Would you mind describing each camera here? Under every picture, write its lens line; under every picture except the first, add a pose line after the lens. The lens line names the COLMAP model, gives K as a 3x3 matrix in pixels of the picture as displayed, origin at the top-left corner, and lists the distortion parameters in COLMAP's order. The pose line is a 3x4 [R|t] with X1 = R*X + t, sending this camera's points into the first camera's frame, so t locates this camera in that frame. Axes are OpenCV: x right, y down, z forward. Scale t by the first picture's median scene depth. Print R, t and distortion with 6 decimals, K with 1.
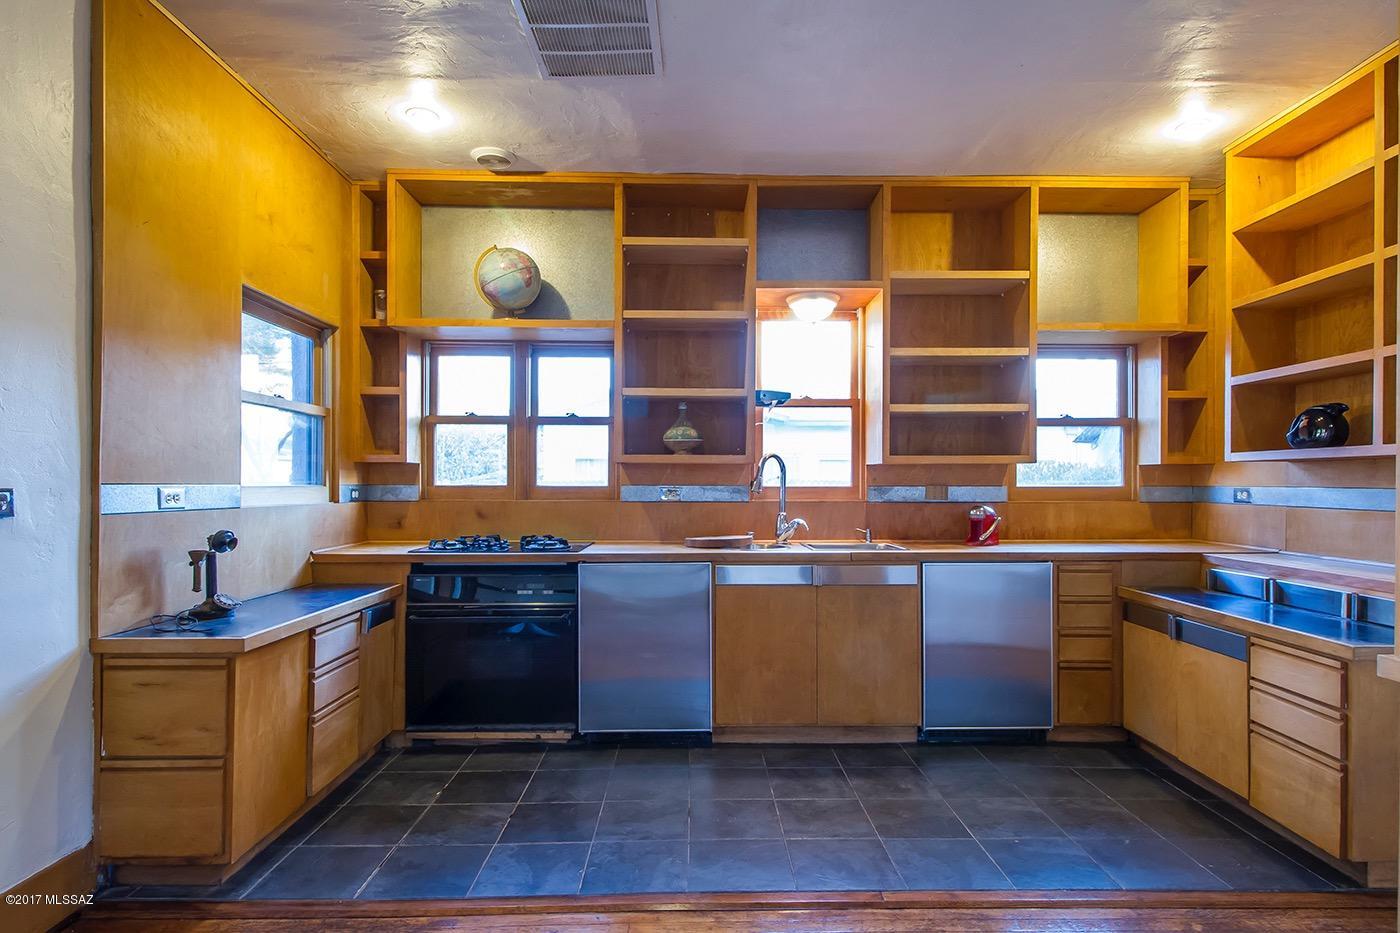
lens RADIAL K [[770.4, 0, 704.9], [0, 770.4, 480.4], [0, 0, 1]] dist [0.026183, -0.017332]
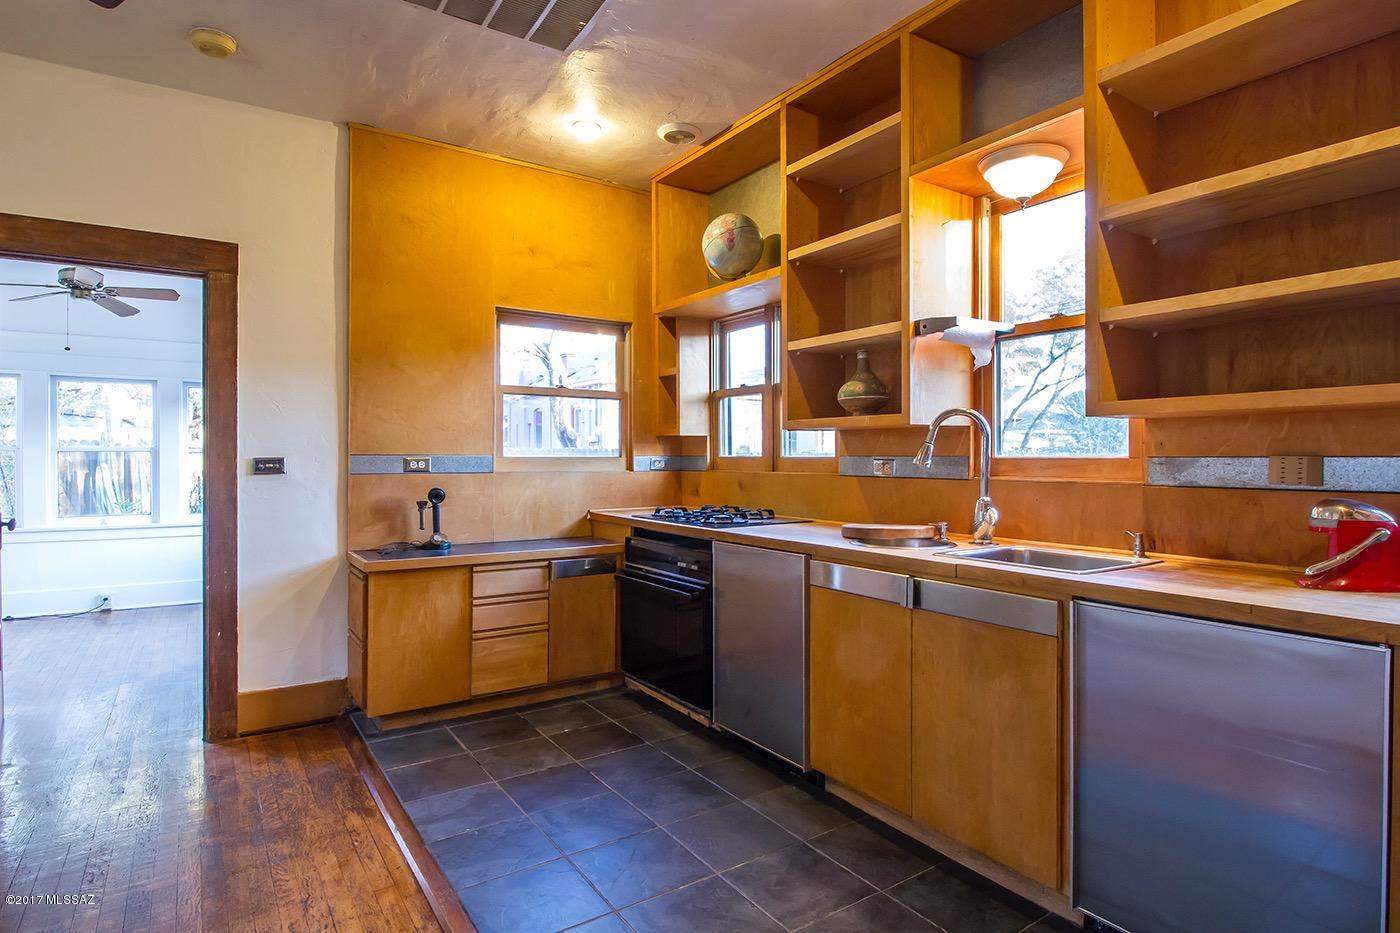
lens RADIAL K [[753.0, 0, 701.1], [0, 753.0, 457.5], [0, 0, 1]] dist [0.001956, -0.000185]
pose [[0.538076, 0.000023, -0.842896, 0.557955], [0.003187, 0.999993, 0.002062, 0.006237], [0.842890, -0.003796, 0.538072, 0.476497]]
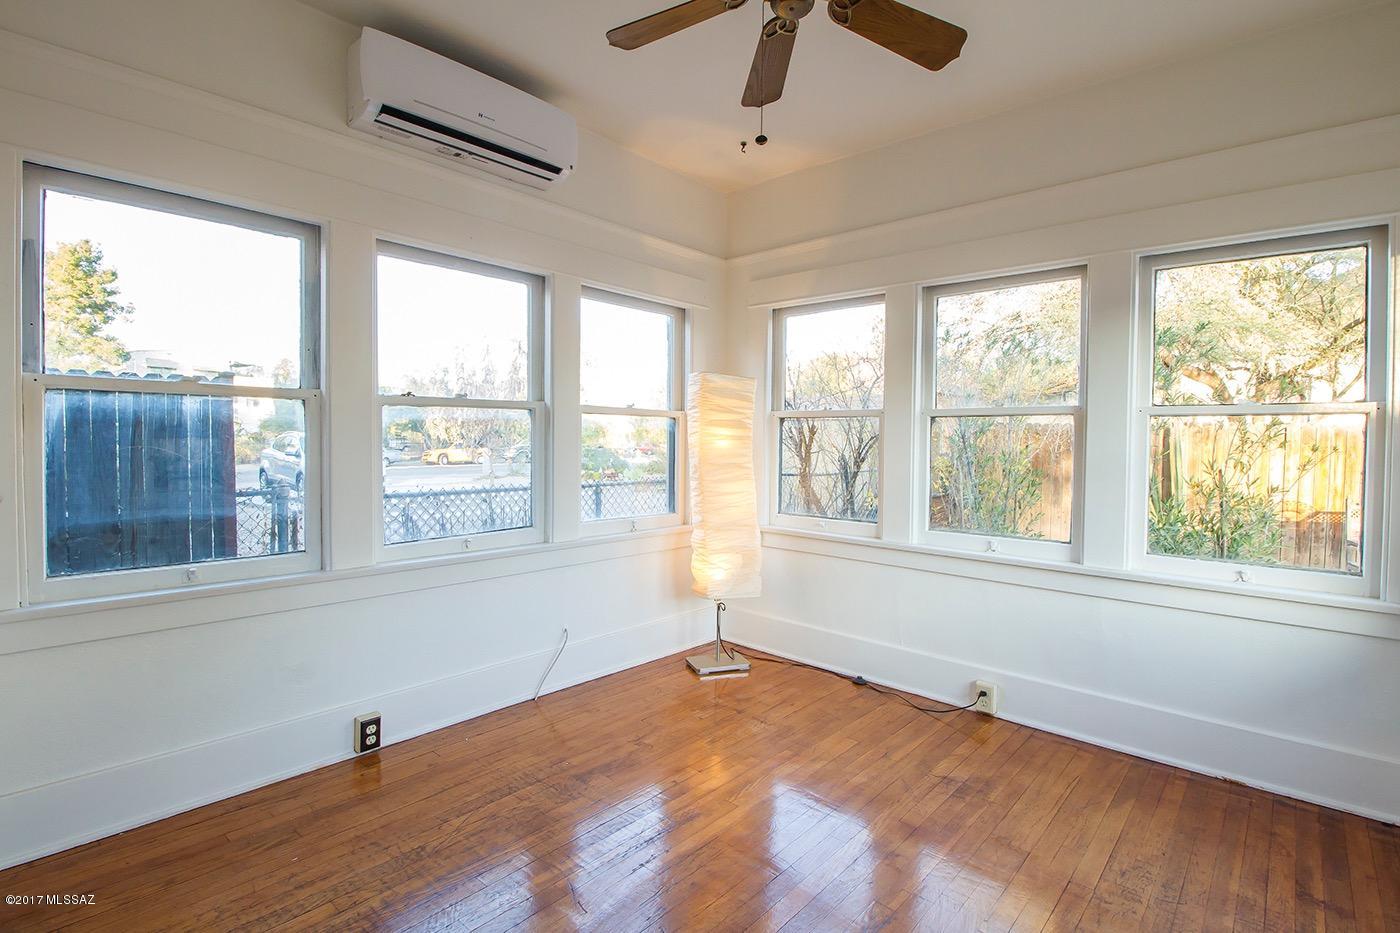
lens RADIAL K [[657.4, 0, 702.9], [0, 657.4, 464.1], [0, 0, 1]] dist [-0.015536, -0.008982]
pose [[-0.691558, 0.015036, -0.722164, -0.739604], [-0.008996, 0.999526, 0.029426, 0.029569], [0.722265, 0.026847, -0.691095, 0.544876]]
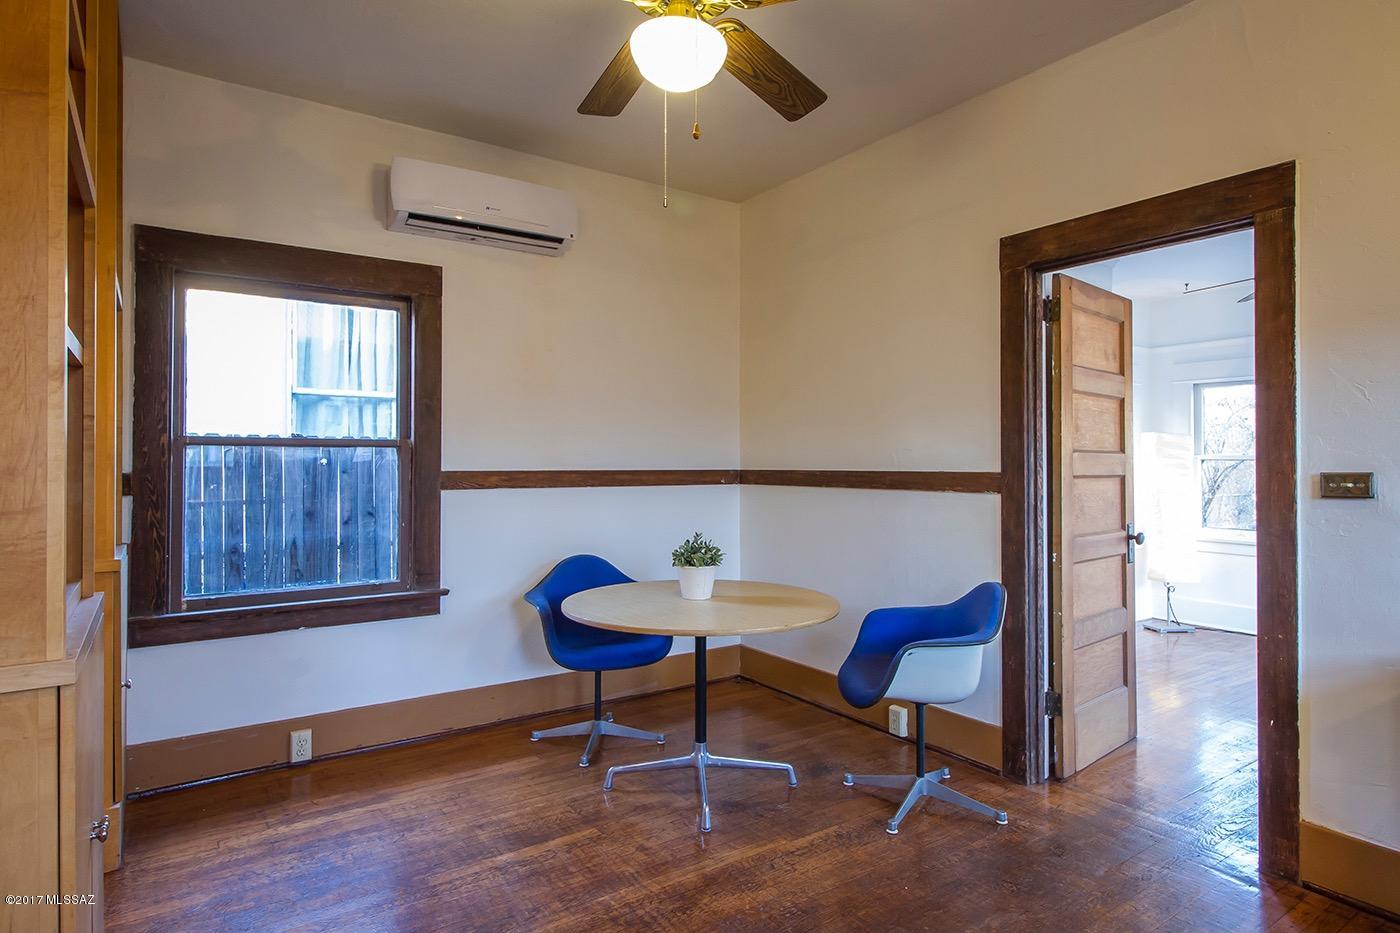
lens RADIAL K [[789.0, 0, 703.4], [0, 789.0, 451.3], [0, 0, 1]] dist [0.016470, -0.010568]
pose [[-0.830892, -0.009881, -0.556347, 0.268148], [-0.000298, 0.999850, -0.017313, 0.000714], [0.556434, -0.014219, -0.830770, 0.758262]]
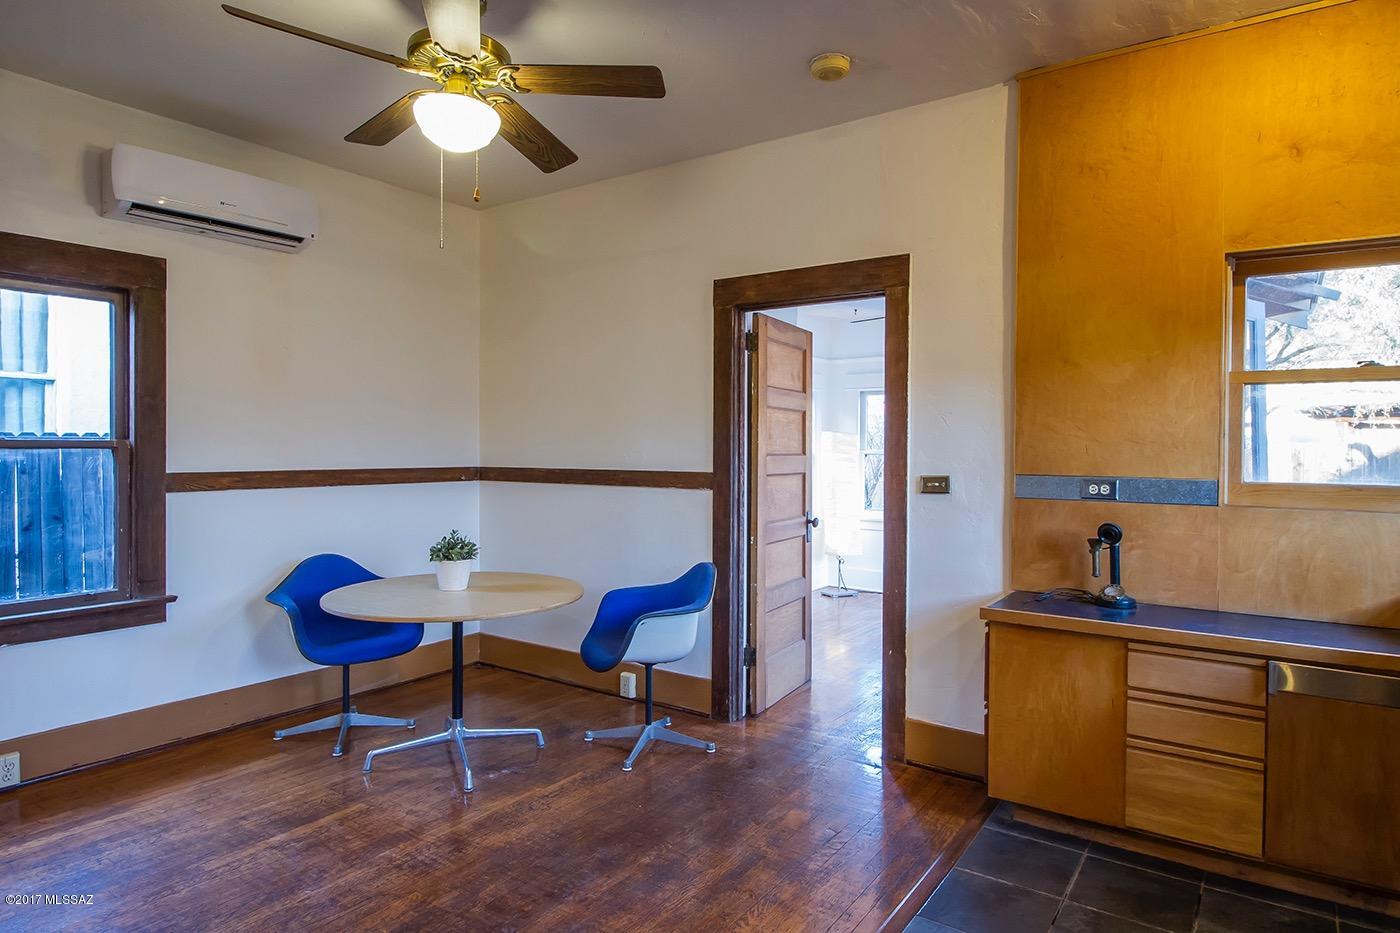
lens RADIAL K [[819.2, 0, 707.1], [0, 819.2, 453.1], [0, 0, 1]] dist [-0.000750, -0.003471]
pose [[-0.585524, 0.001850, -0.810653, 0.407012], [-0.002971, 0.999986, 0.004428, -0.021995], [0.810650, 0.005001, -0.585510, 0.854261]]
